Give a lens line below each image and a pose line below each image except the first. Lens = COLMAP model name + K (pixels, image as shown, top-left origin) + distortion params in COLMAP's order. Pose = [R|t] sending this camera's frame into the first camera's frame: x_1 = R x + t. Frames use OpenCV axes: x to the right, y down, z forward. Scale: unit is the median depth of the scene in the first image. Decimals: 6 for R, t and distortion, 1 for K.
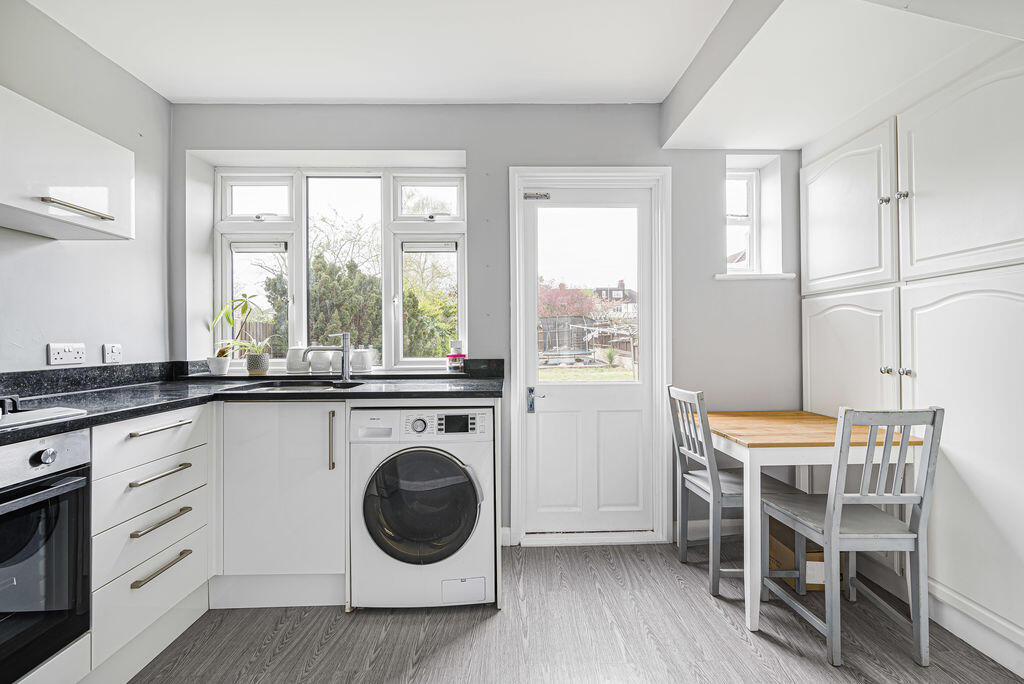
lens RADIAL K [[442.8, 0, 517.2], [0, 442.8, 340.1], [0, 0, 1]] dist [-0.000585, -0.000535]
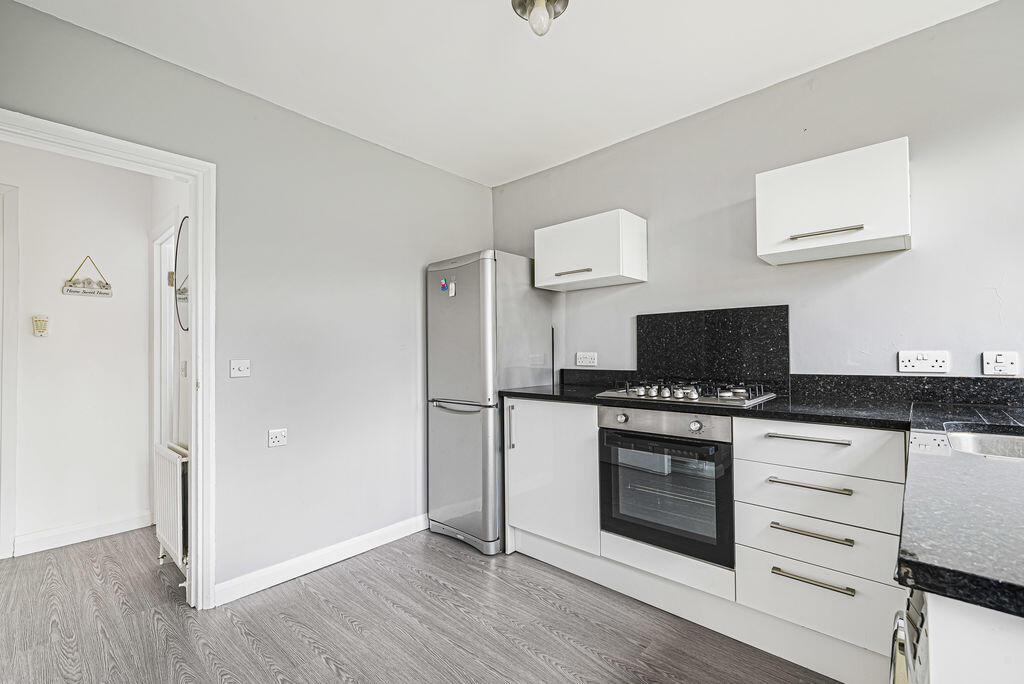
lens RADIAL K [[442.8, 0, 516.5], [0, 442.8, 347.6], [0, 0, 1]] dist [-0.000585, -0.000535]
pose [[-0.695726, 0.002524, -0.718303, 0.240376], [0.013772, 0.999857, -0.009826, -0.002189], [0.718175, -0.016729, -0.695661, 0.813847]]
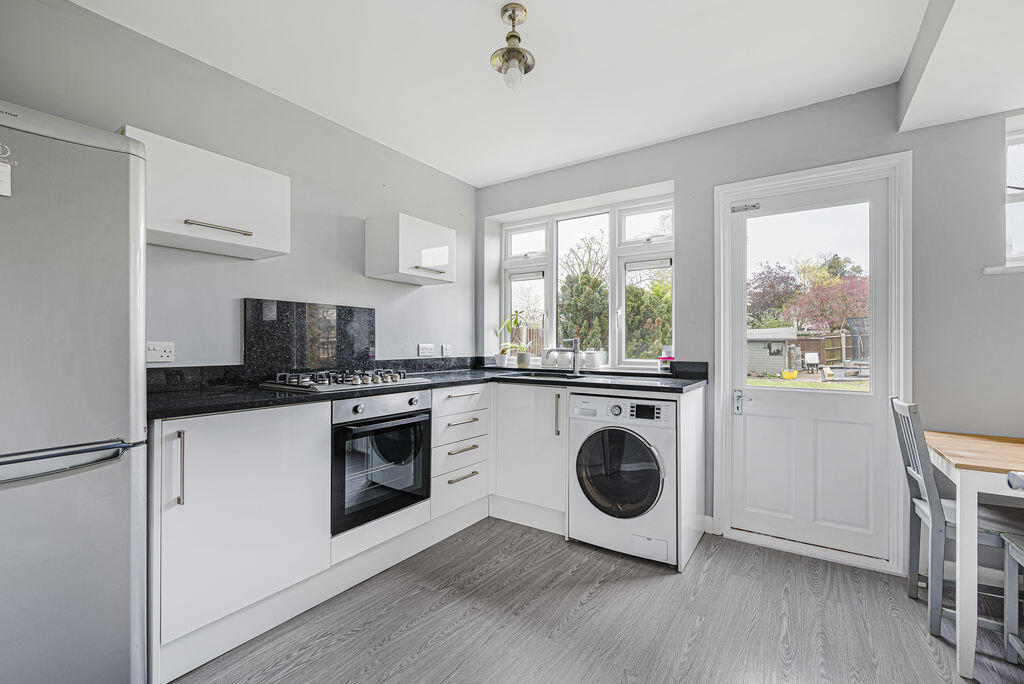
lens RADIAL K [[442.8, 0, 516.2], [0, 442.8, 341.7], [0, 0, 1]] dist [-0.000585, -0.000535]
pose [[0.816094, 0.006955, -0.577877, 0.224974], [-0.009481, 0.999954, -0.001354, -0.002510], [0.577841, 0.006584, 0.816123, -0.177890]]
